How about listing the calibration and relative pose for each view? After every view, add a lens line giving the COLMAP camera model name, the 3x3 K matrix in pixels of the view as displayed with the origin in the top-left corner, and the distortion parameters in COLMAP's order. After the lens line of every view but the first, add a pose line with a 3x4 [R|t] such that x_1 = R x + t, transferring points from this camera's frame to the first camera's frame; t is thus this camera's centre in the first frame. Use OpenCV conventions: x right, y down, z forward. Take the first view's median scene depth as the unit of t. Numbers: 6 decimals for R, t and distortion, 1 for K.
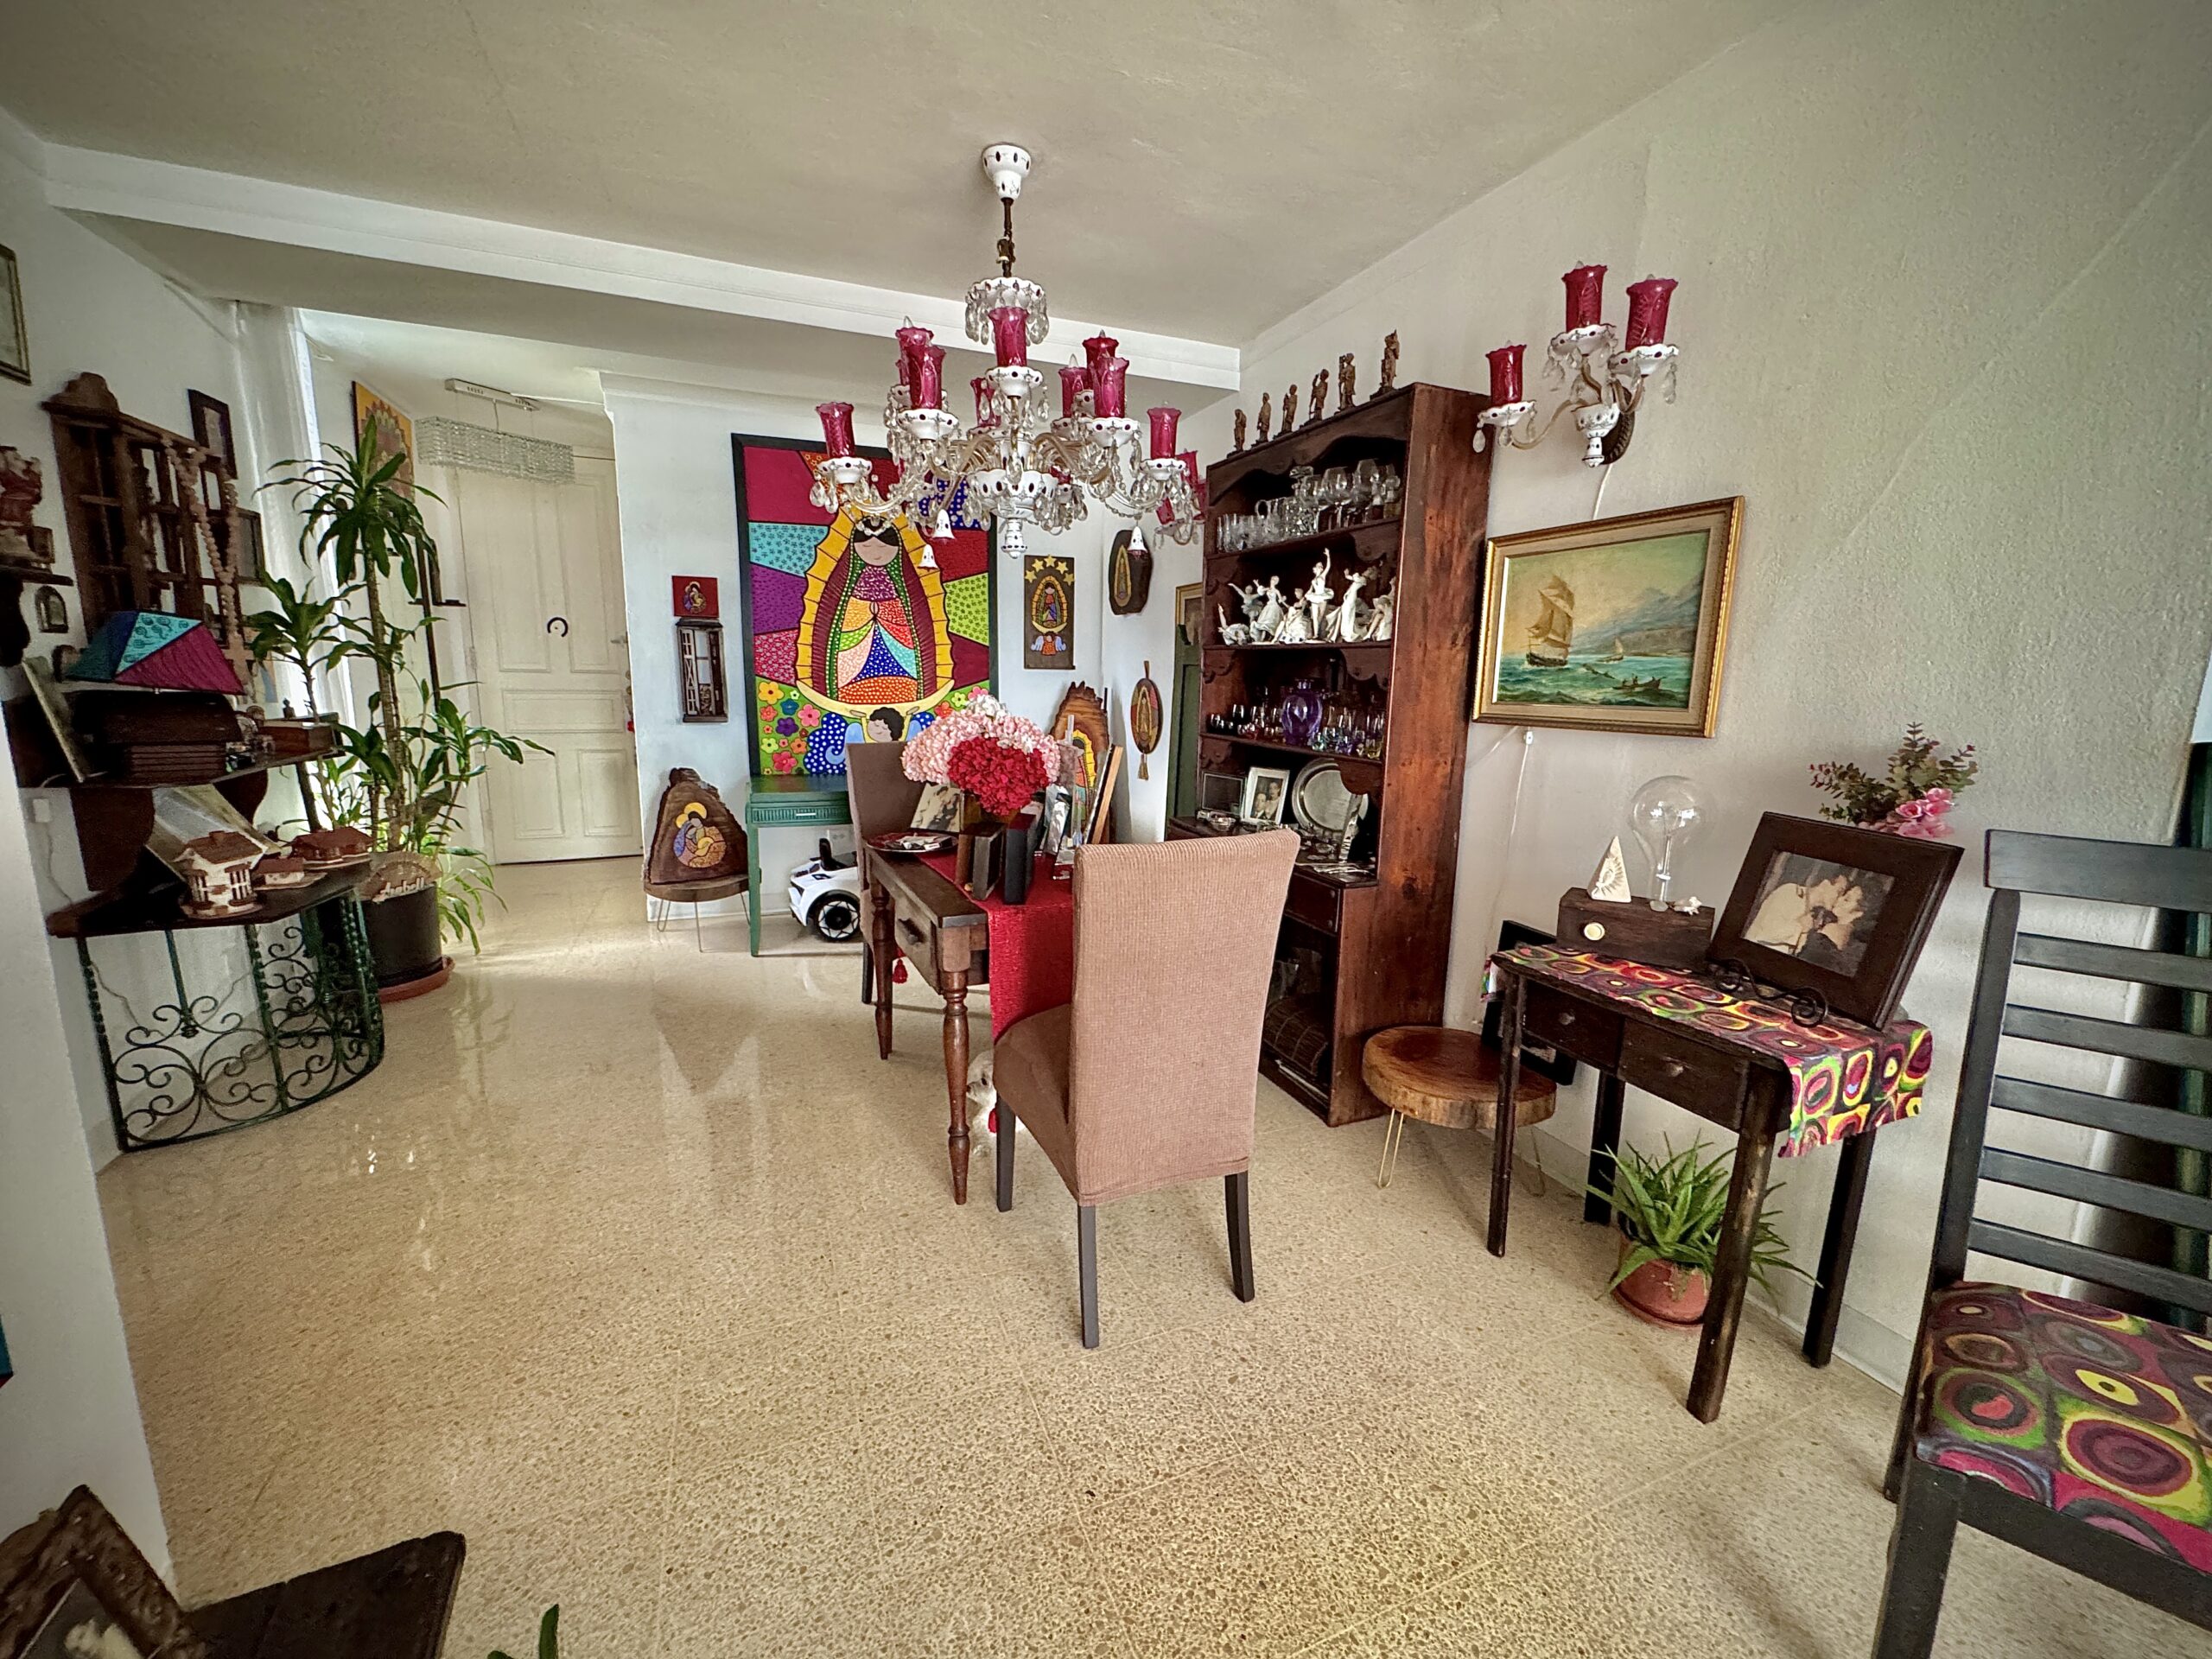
lens RADIAL K [[883.8, 0, 1109.1], [0, 883.8, 825.9], [0, 0, 1]] dist [-0.002519, 0.000503]
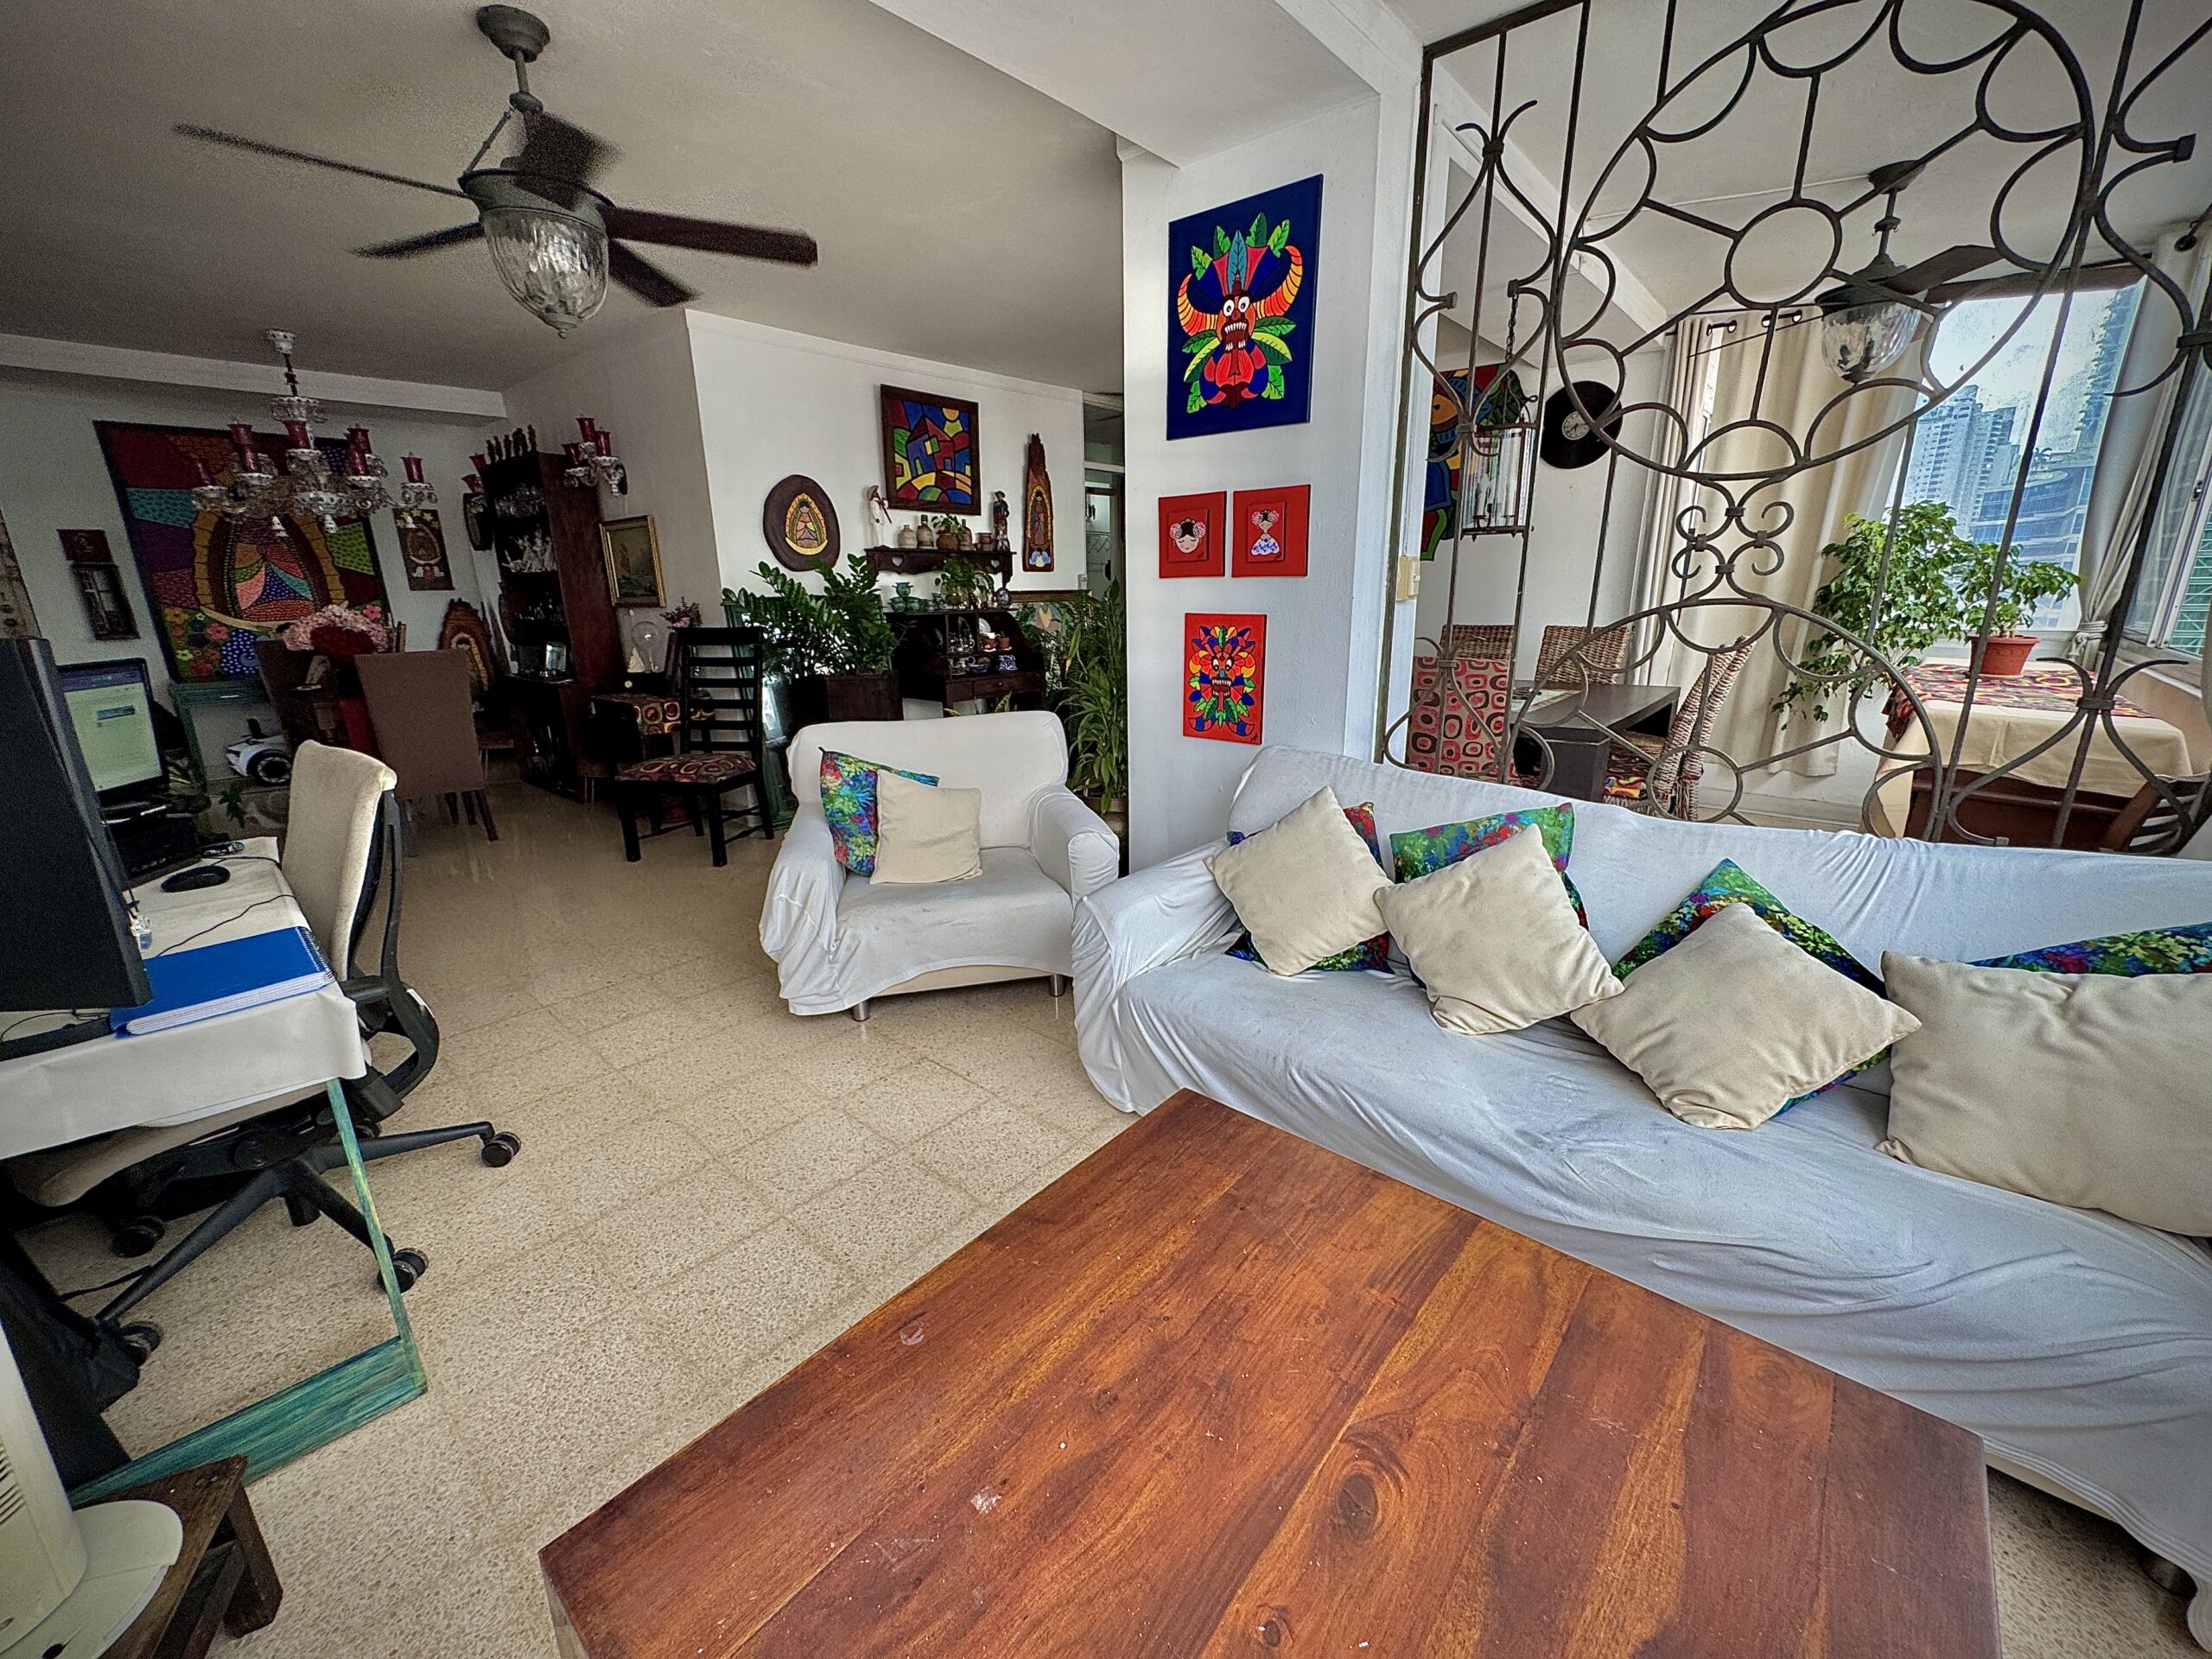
lens RADIAL K [[883.8, 0, 1105.2], [0, 883.8, 826.0], [0, 0, 1]] dist [-0.002519, 0.000503]
pose [[0.897713, -0.148478, 0.414807, 0.284099], [0.108168, 0.986962, 0.119184, 0.158492], [-0.427095, -0.062124, 0.902070, -0.840287]]
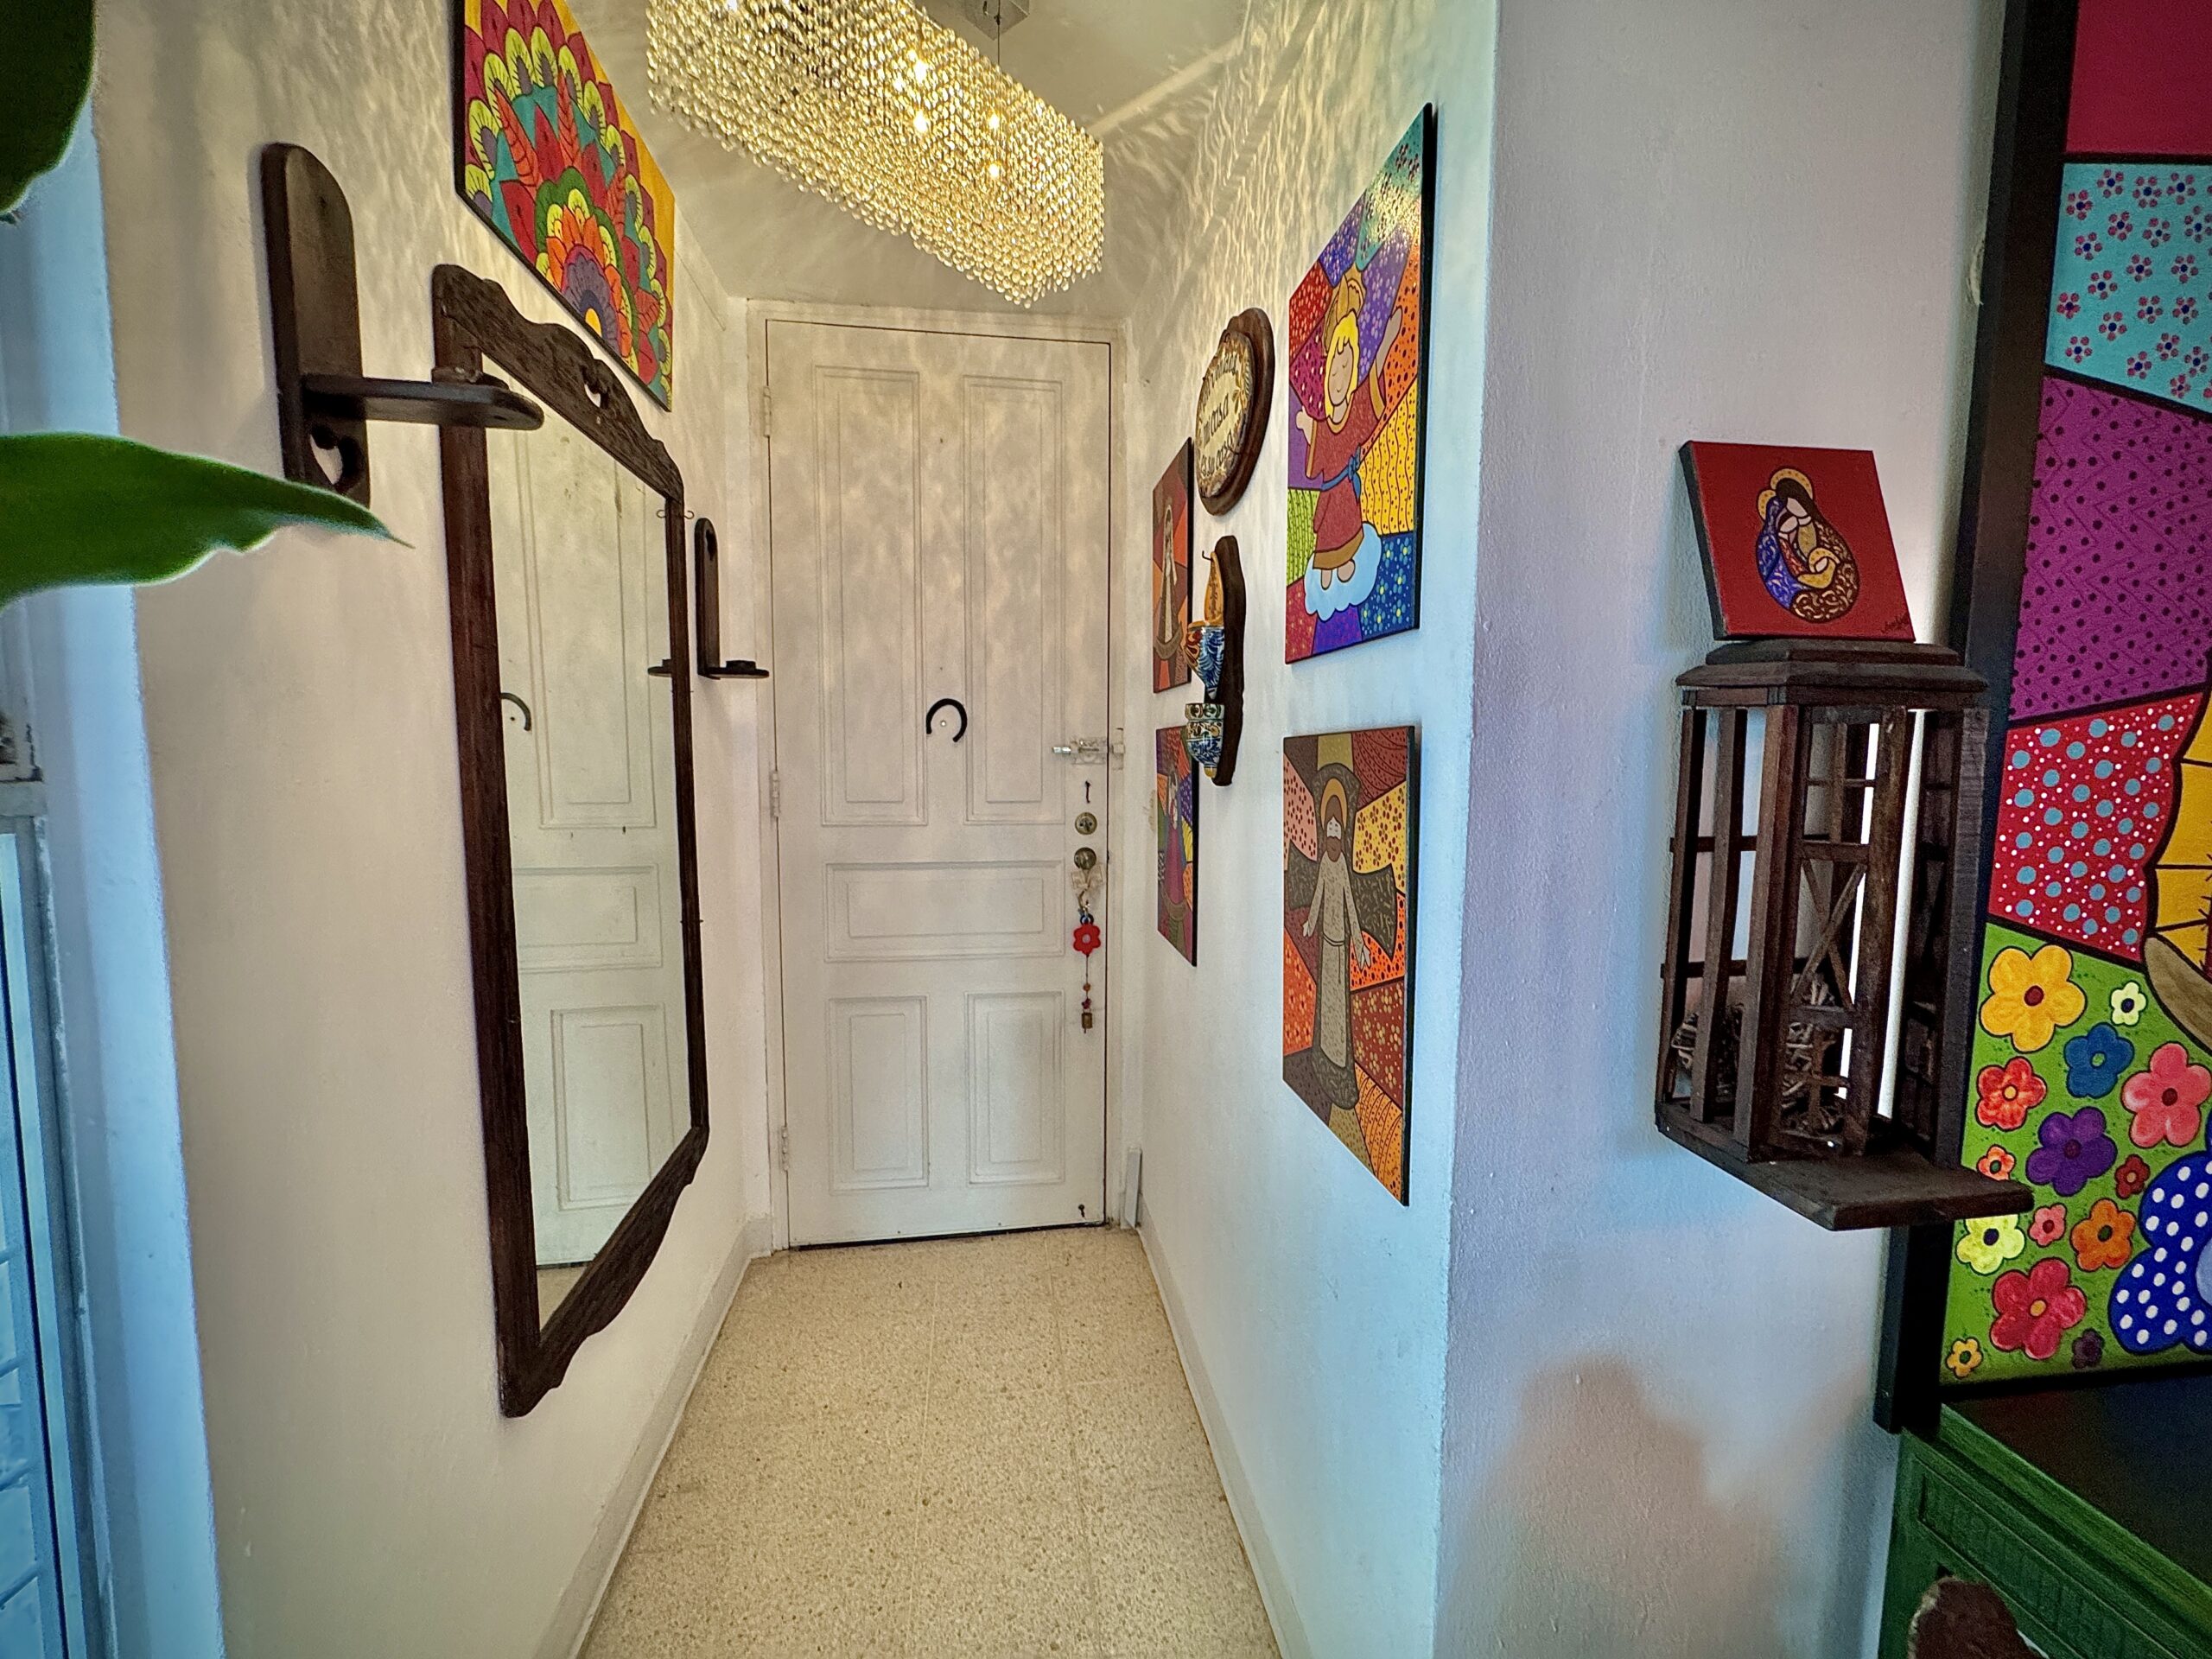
lens RADIAL K [[883.8, 0, 1101.4], [0, 883.8, 827.9], [0, 0, 1]] dist [-0.002519, 0.000503]
pose [[0.968295, 0.005117, -0.249759, -0.536640], [-0.029103, 0.995293, -0.092438, -0.162949], [0.248110, 0.096775, 0.963886, 0.731786]]
